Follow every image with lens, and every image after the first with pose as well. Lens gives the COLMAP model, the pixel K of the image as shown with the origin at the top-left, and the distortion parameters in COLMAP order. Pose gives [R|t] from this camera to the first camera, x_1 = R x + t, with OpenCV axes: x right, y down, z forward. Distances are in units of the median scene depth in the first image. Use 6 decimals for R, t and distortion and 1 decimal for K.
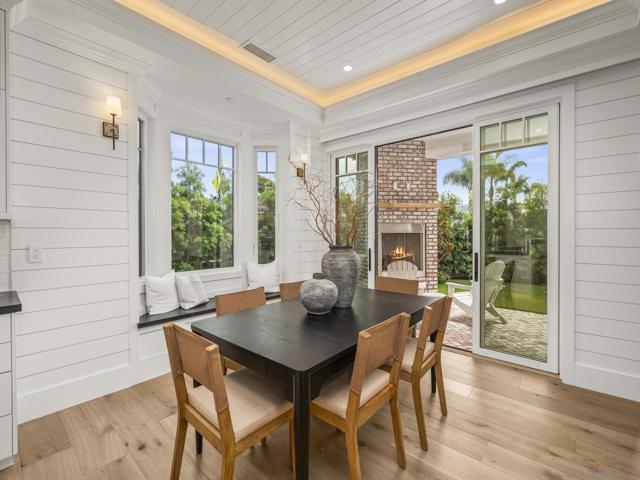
lens RADIAL K [[287.7, 0, 319.4], [0, 287.7, 233.8], [0, 0, 1]] dist [-0.003244, 0.000340]
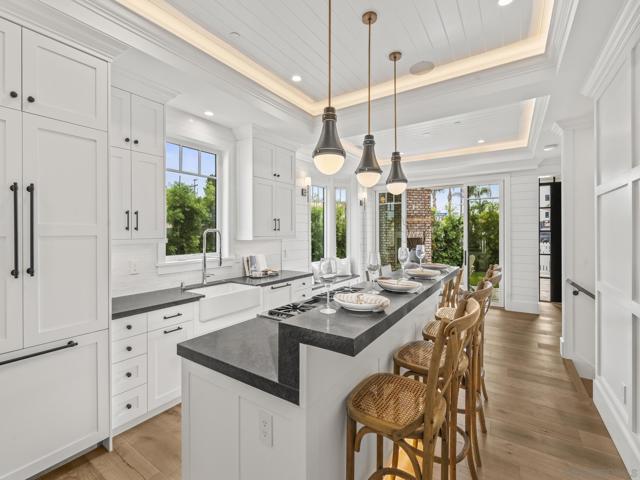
lens RADIAL K [[287.7, 0, 319.4], [0, 287.7, 233.8], [0, 0, 1]] dist [-0.003244, 0.000340]
pose [[0.992091, -0.002404, 0.125498, -0.372523], [0.001711, 0.999983, 0.005636, -0.034182], [-0.125509, -0.005377, 0.992078, -0.440754]]
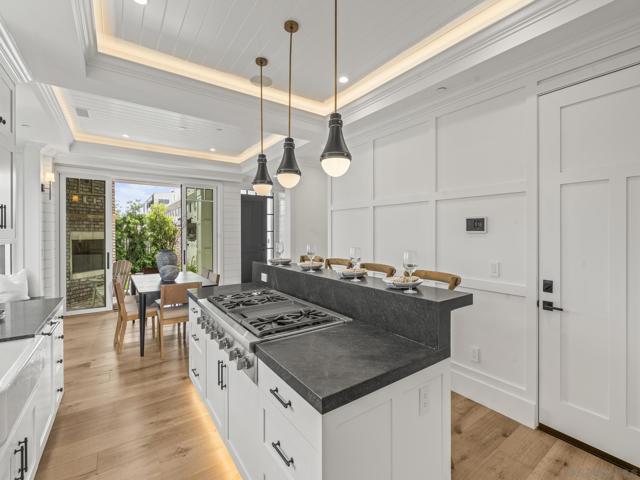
lens RADIAL K [[287.7, 0, 319.4], [0, 287.7, 233.8], [0, 0, 1]] dist [-0.003244, 0.000340]
pose [[0.241584, -0.005075, 0.970367, -0.632642], [-0.000277, 0.999986, 0.005299, -0.032853], [-0.970380, -0.001549, 0.241579, -0.208798]]
